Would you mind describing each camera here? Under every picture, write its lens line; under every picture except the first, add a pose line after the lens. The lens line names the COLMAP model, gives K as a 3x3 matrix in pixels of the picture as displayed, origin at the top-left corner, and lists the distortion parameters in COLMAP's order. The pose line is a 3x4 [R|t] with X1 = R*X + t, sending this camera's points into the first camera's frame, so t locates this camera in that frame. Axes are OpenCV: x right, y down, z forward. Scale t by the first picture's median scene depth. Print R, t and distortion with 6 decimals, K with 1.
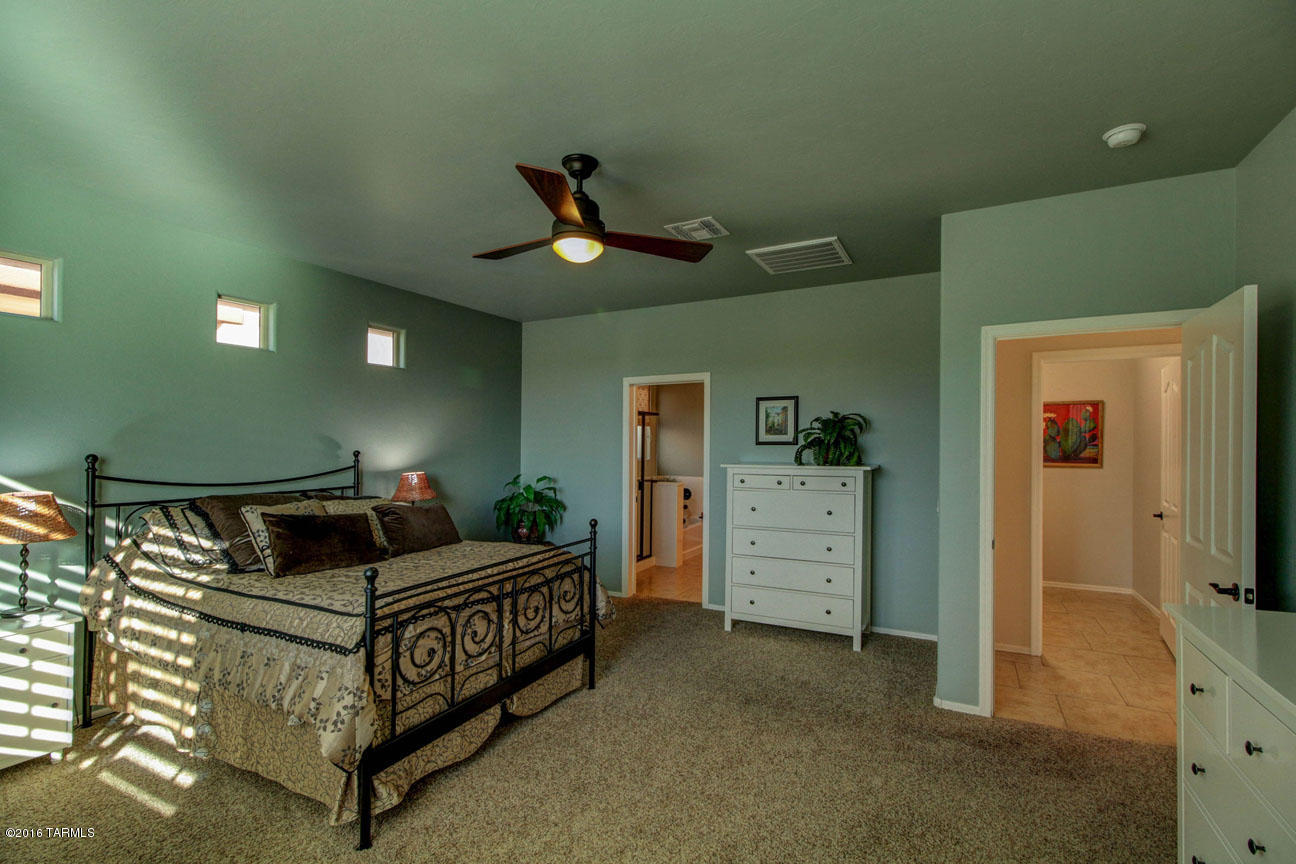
lens RADIAL K [[597.3, 0, 645.8], [0, 597.3, 436.5], [0, 0, 1]] dist [0.016915, -0.008626]
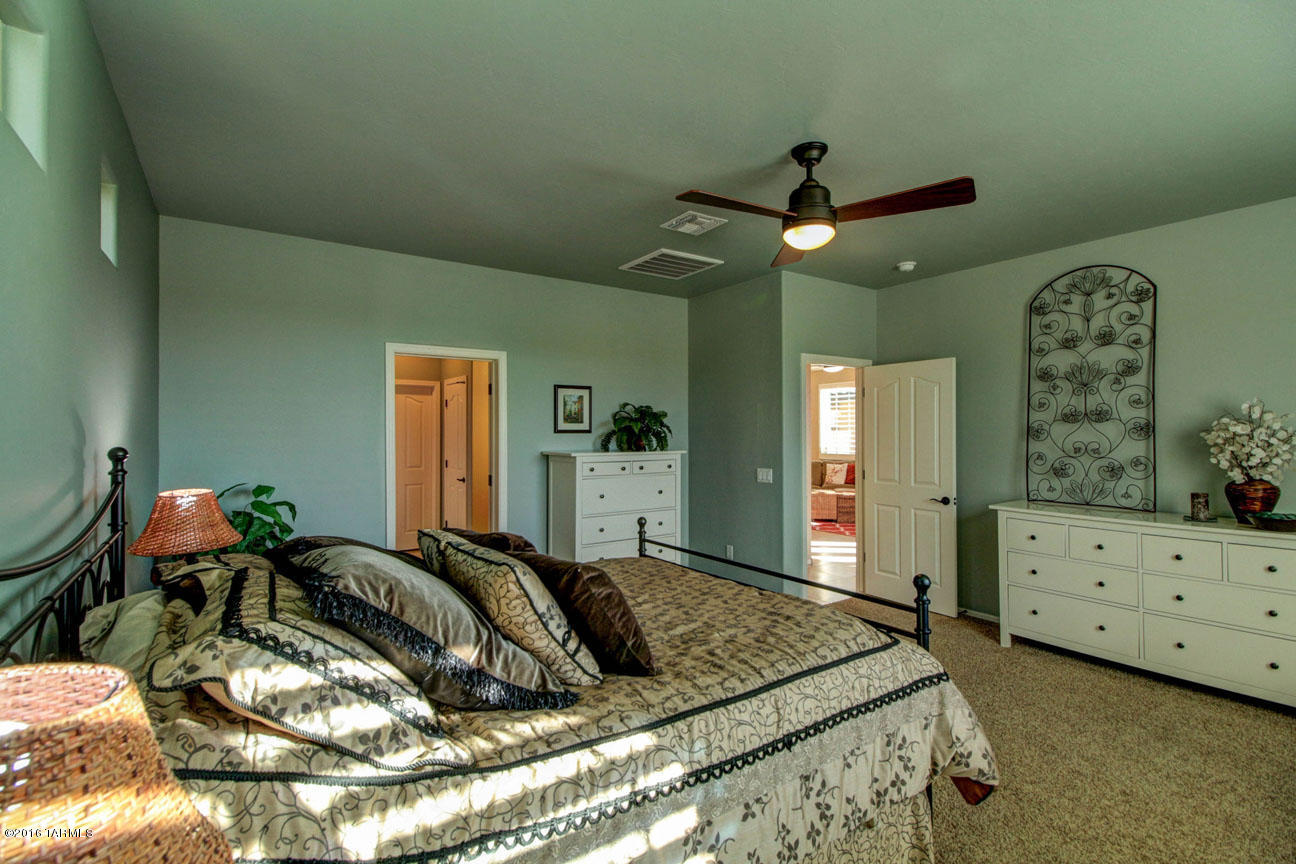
lens RADIAL K [[597.3, 0, 642.6], [0, 597.3, 434.1], [0, 0, 1]] dist [0.016915, -0.008626]
pose [[0.474235, -0.002243, 0.880395, -0.952989], [-0.010020, 0.999918, 0.007945, 0.010217], [-0.880341, -0.012590, 0.474174, 0.646921]]
